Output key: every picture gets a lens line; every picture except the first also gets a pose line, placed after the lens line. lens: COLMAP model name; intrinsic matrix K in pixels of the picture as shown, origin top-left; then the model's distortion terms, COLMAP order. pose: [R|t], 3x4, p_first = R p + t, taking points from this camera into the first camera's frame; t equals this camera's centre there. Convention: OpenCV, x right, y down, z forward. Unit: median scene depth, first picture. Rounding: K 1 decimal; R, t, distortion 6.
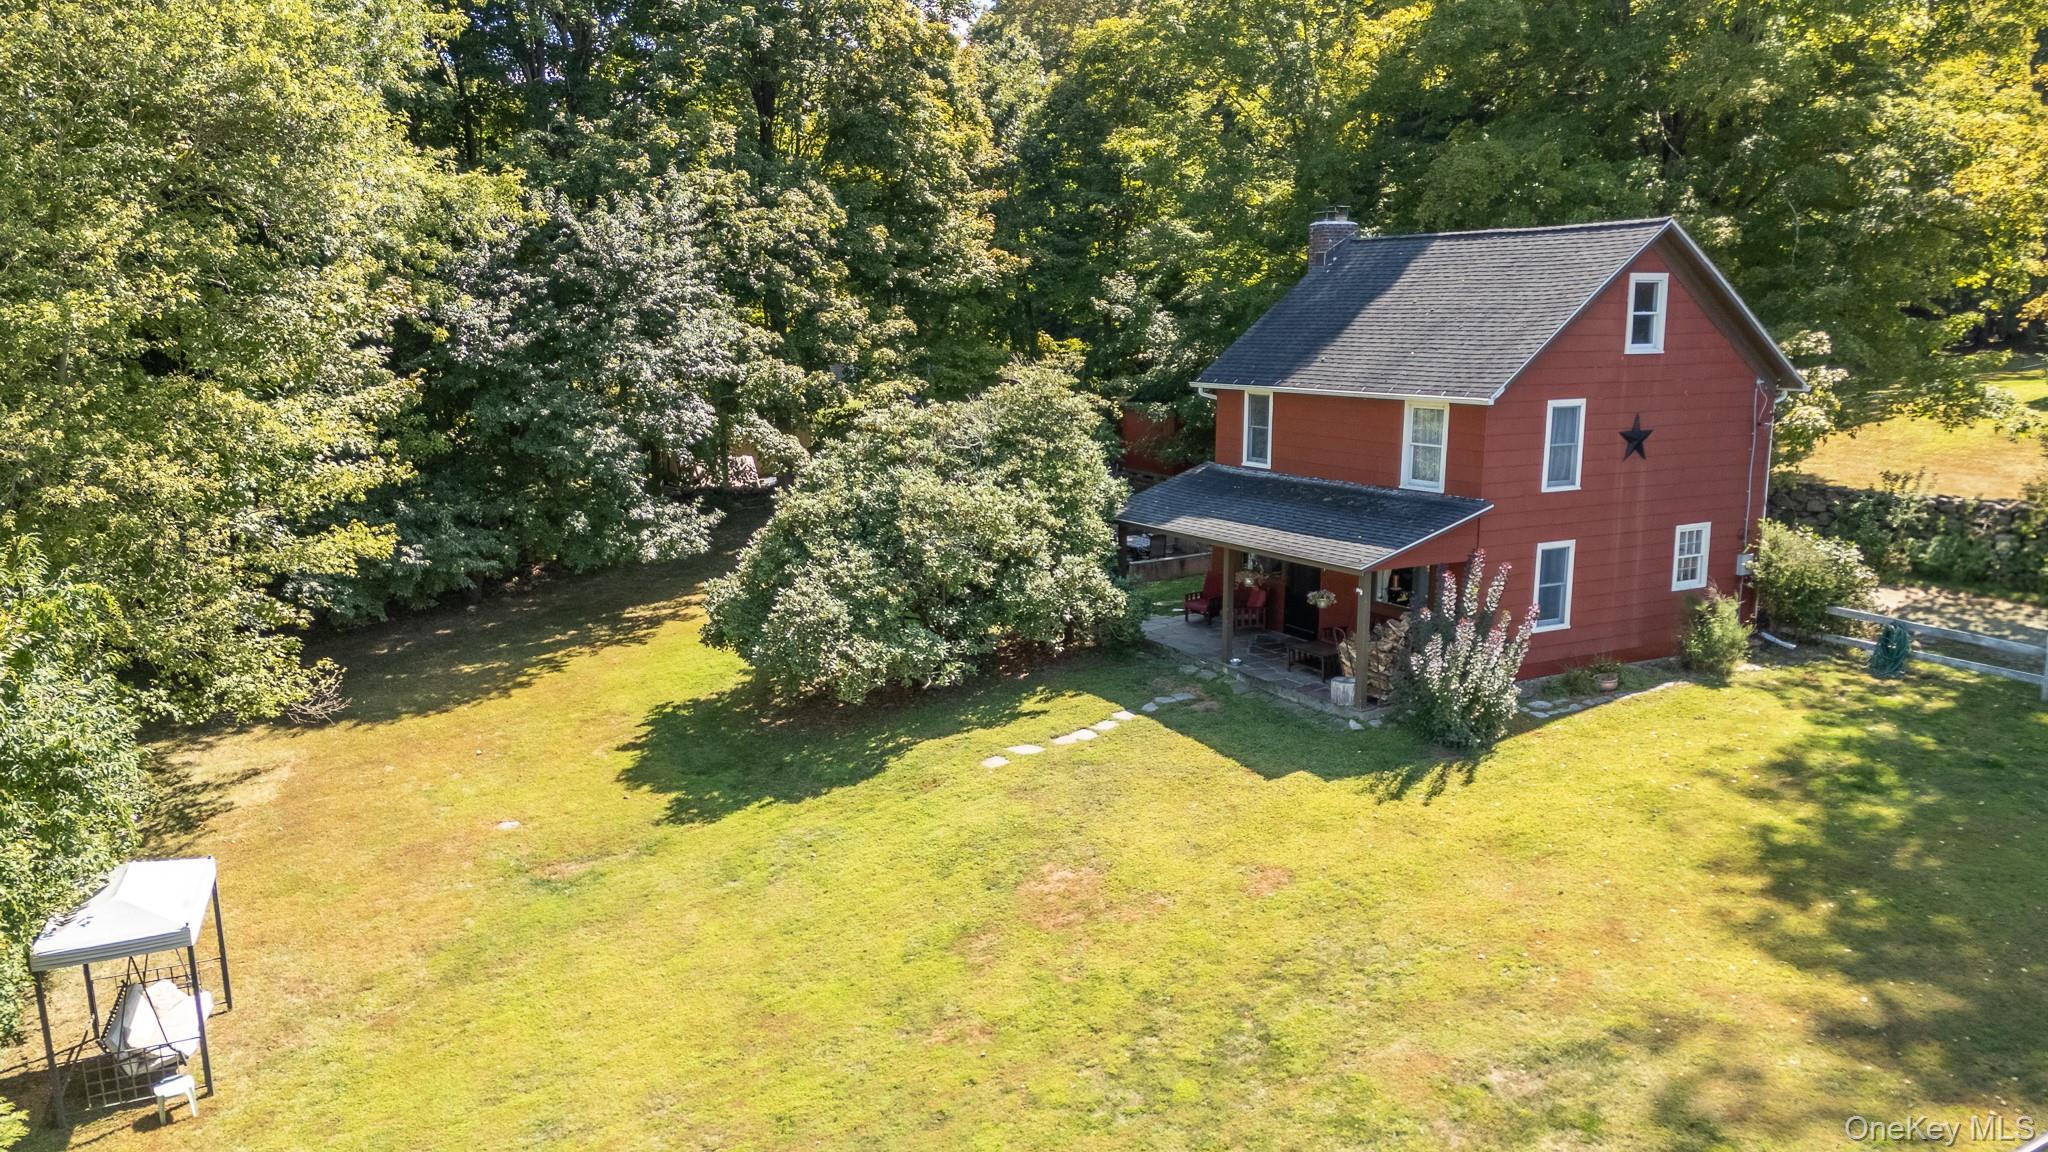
lens RADIAL K [[1477.7, 0, 1028.7], [0, 1477.7, 581.5], [0, 0, 1]] dist [0.073571, -0.087112]
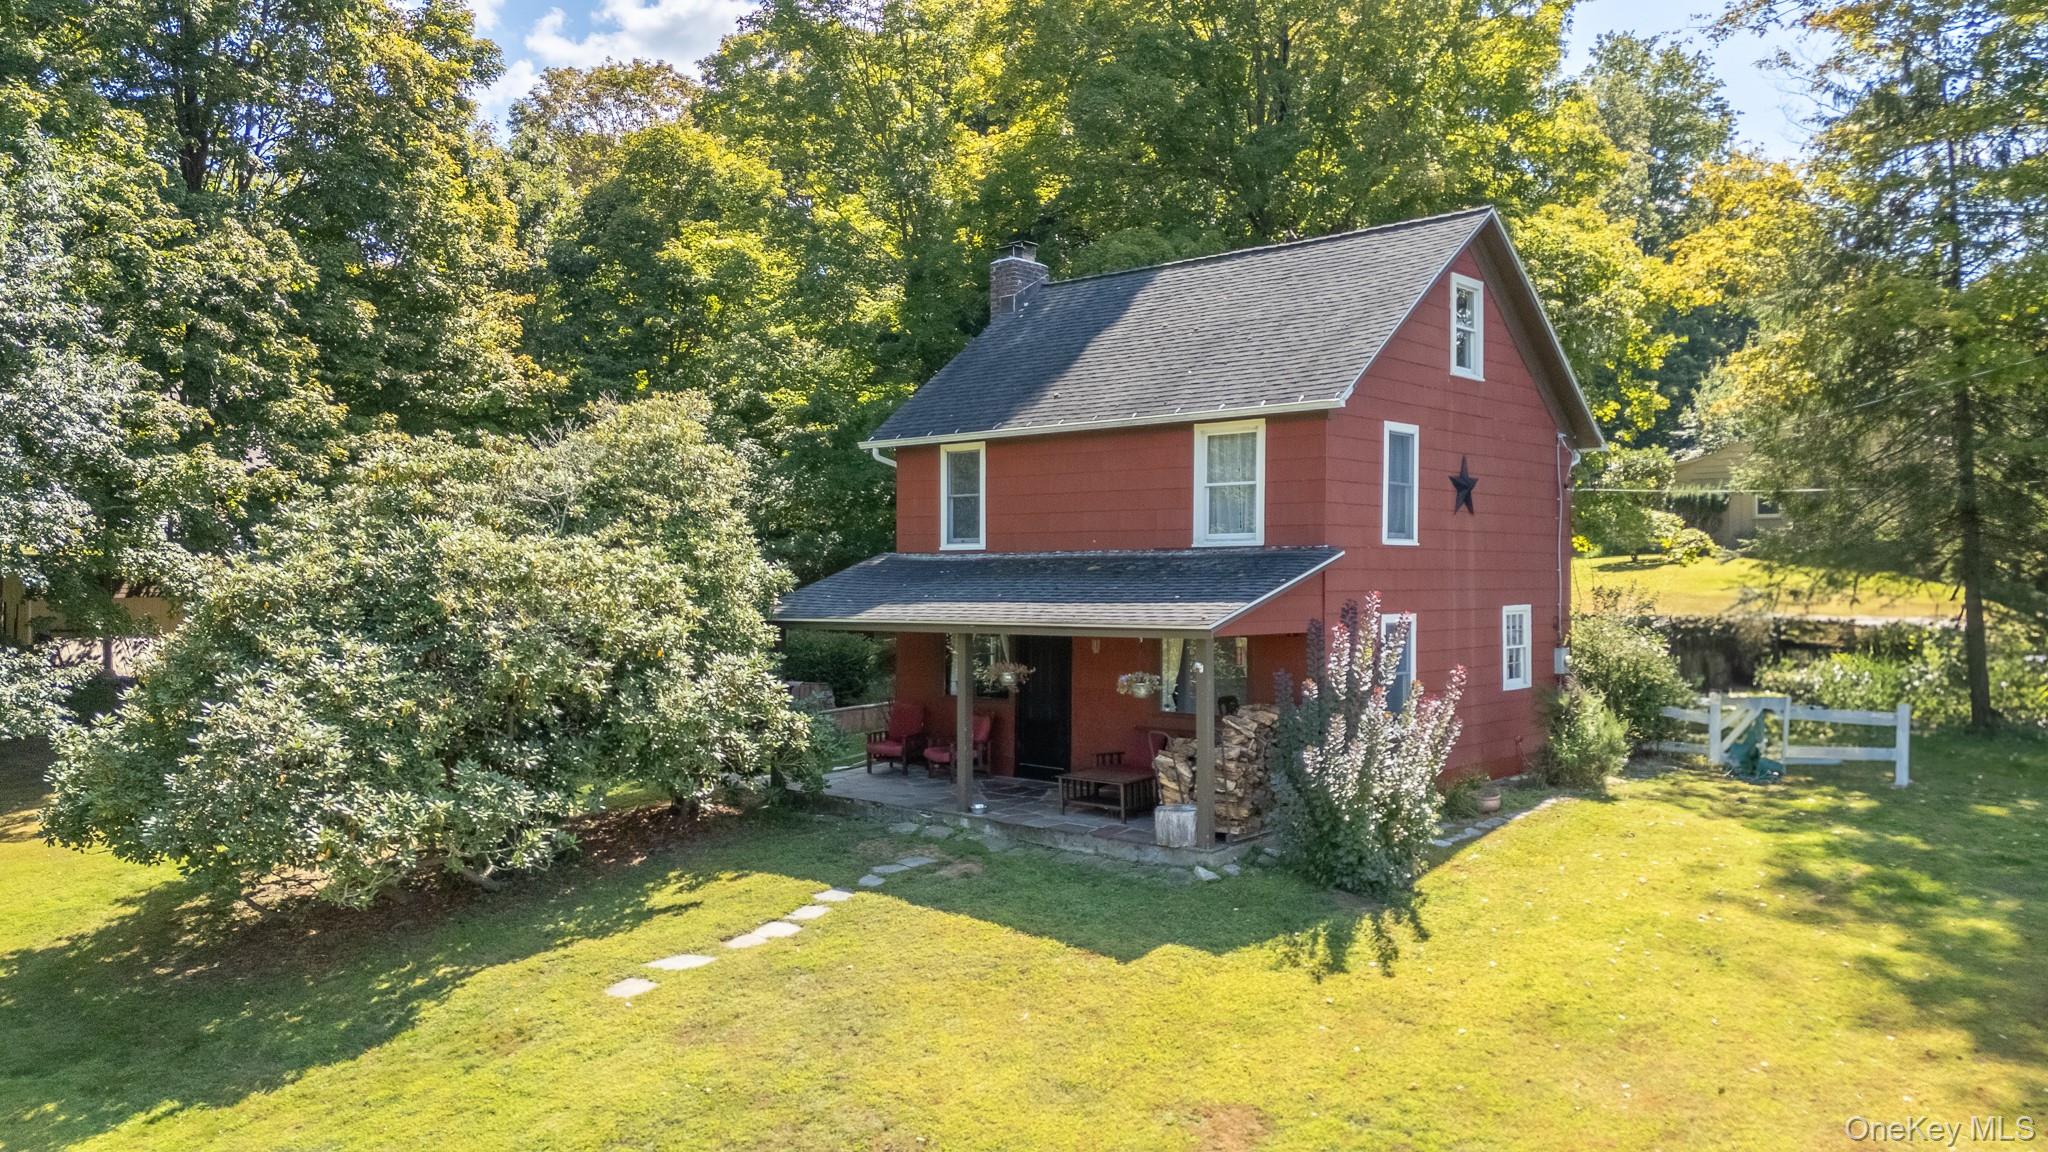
lens RADIAL K [[1477.7, 0, 1028.7], [0, 1477.7, 581.5], [0, 0, 1]] dist [0.073571, -0.087112]
pose [[0.940801, 0.001898, 0.338955, -0.066894], [0.058889, 0.983862, -0.168962, 0.068613], [-0.333805, 0.178920, 0.925506, 0.362762]]
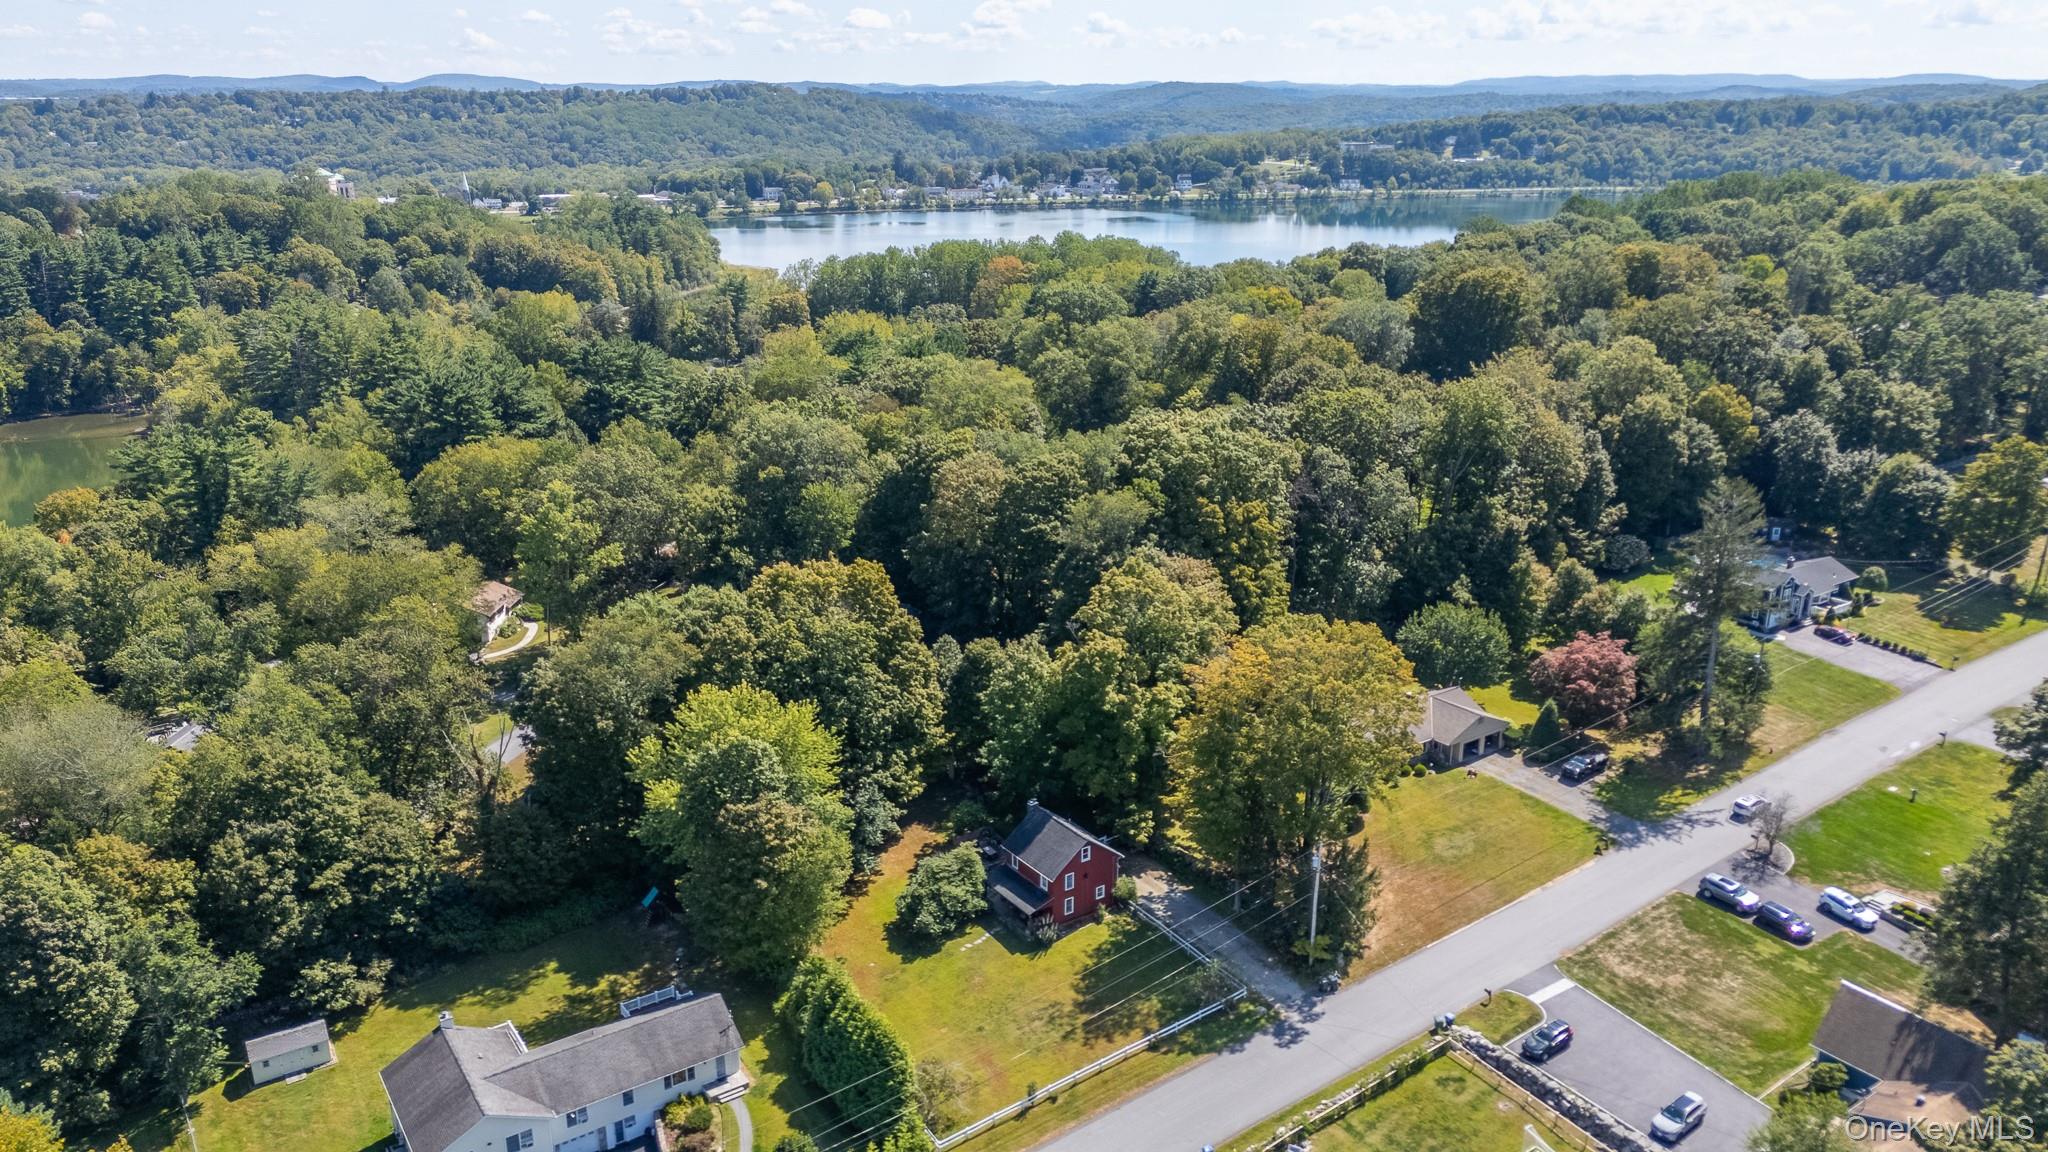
lens RADIAL K [[1477.7, 0, 1028.7], [0, 1477.7, 581.5], [0, 0, 1]] dist [0.073571, -0.087112]
pose [[0.995855, -0.027604, 0.086661, -0.196428], [0.014941, 0.989537, 0.143505, -1.796307], [-0.089715, -0.141615, 0.985848, -3.784982]]
